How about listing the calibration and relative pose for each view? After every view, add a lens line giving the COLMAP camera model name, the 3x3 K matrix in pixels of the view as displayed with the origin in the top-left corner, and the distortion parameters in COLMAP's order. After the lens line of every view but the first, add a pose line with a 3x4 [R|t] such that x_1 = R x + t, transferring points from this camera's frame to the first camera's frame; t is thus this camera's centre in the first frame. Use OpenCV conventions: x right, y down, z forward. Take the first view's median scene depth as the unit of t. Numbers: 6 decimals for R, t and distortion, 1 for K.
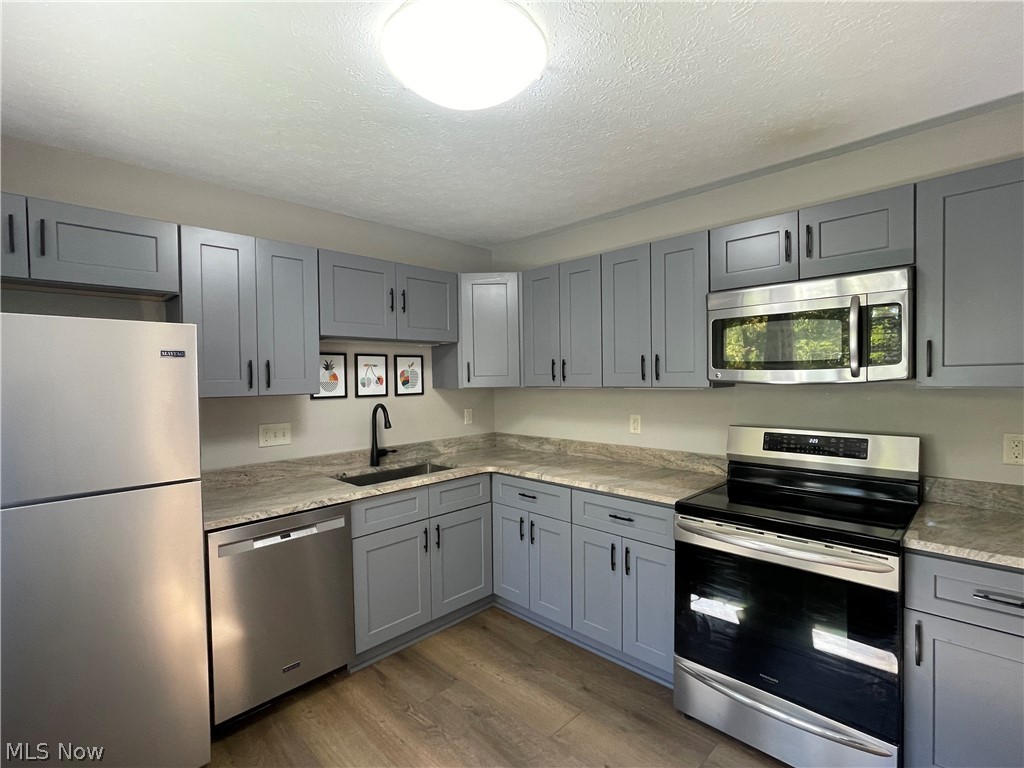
lens RADIAL K [[486.8, 0, 512.0], [0, 486.8, 384.0], [0, 0, 1]] dist [-0.000999, 0.000023]
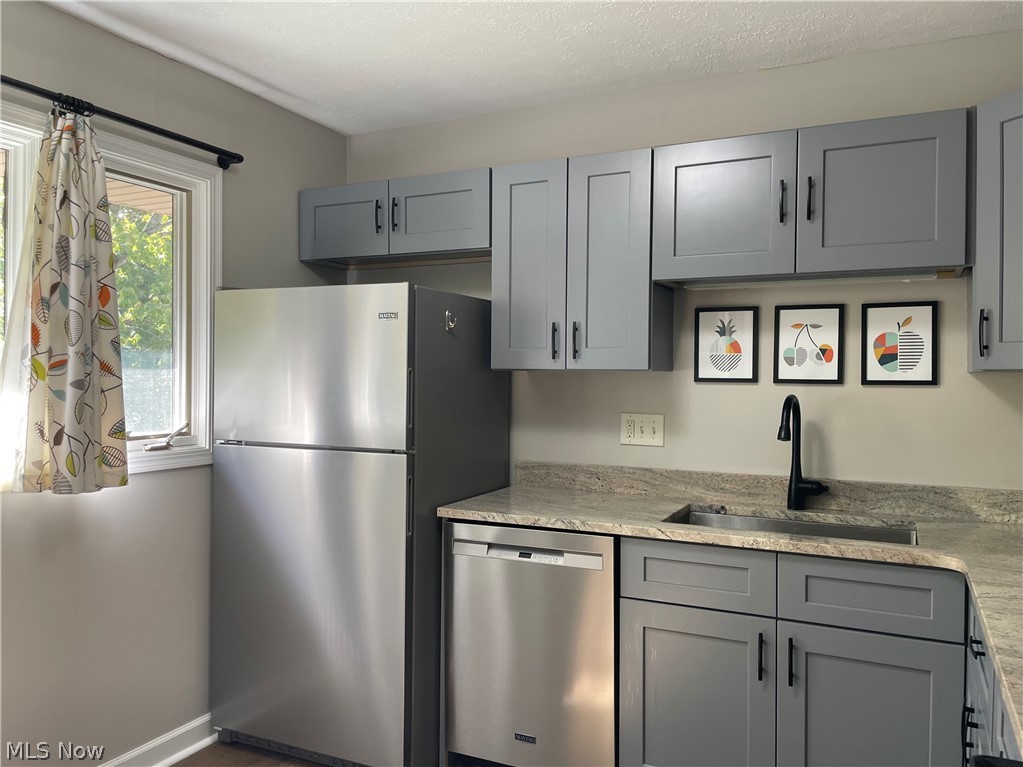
lens RADIAL K [[780.3, 0, 511.5], [0, 780.3, 383.5], [0, 0, 1]] dist [0.093037, -0.128910]
pose [[0.310218, 0.027318, -0.950273, 0.460498], [-0.027850, 0.999419, 0.019639, 0.018632], [0.950257, 0.020372, 0.310798, 0.418463]]
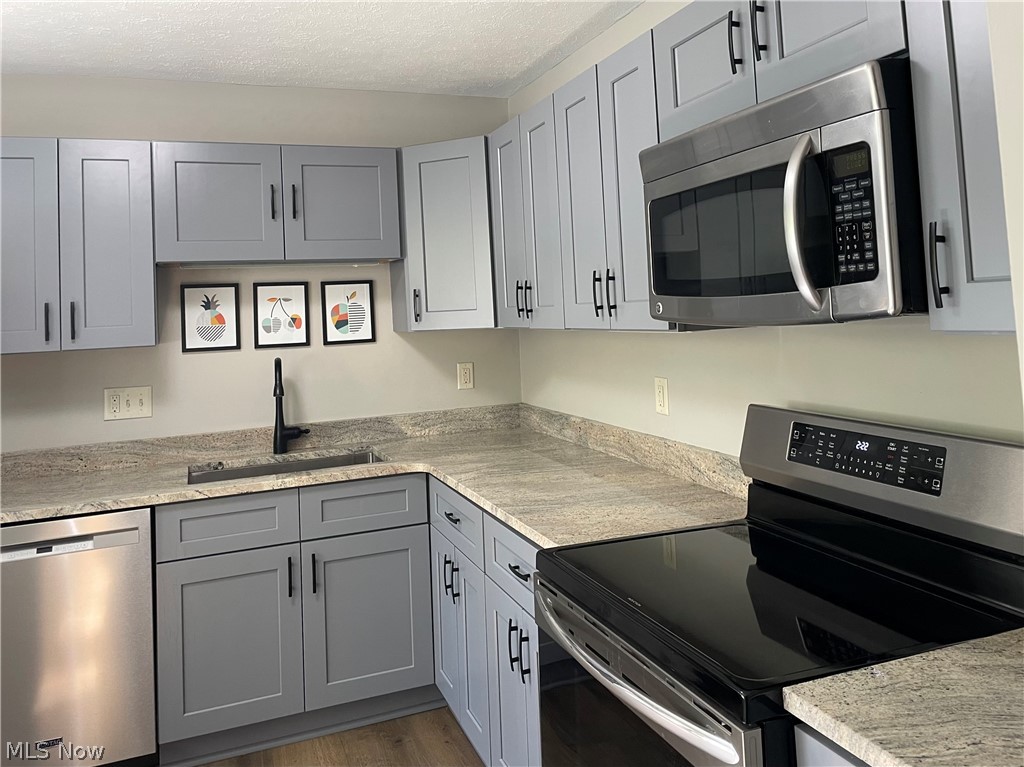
lens RADIAL K [[802.4, 0, 518.2], [0, 802.4, 267.2], [0, 0, 1]] dist [0.004380, -0.003569]
pose [[0.913064, -0.047685, -0.405019, 0.462114], [0.025584, 0.997882, -0.059809, -0.008670], [0.407014, 0.044247, 0.912350, 0.133068]]
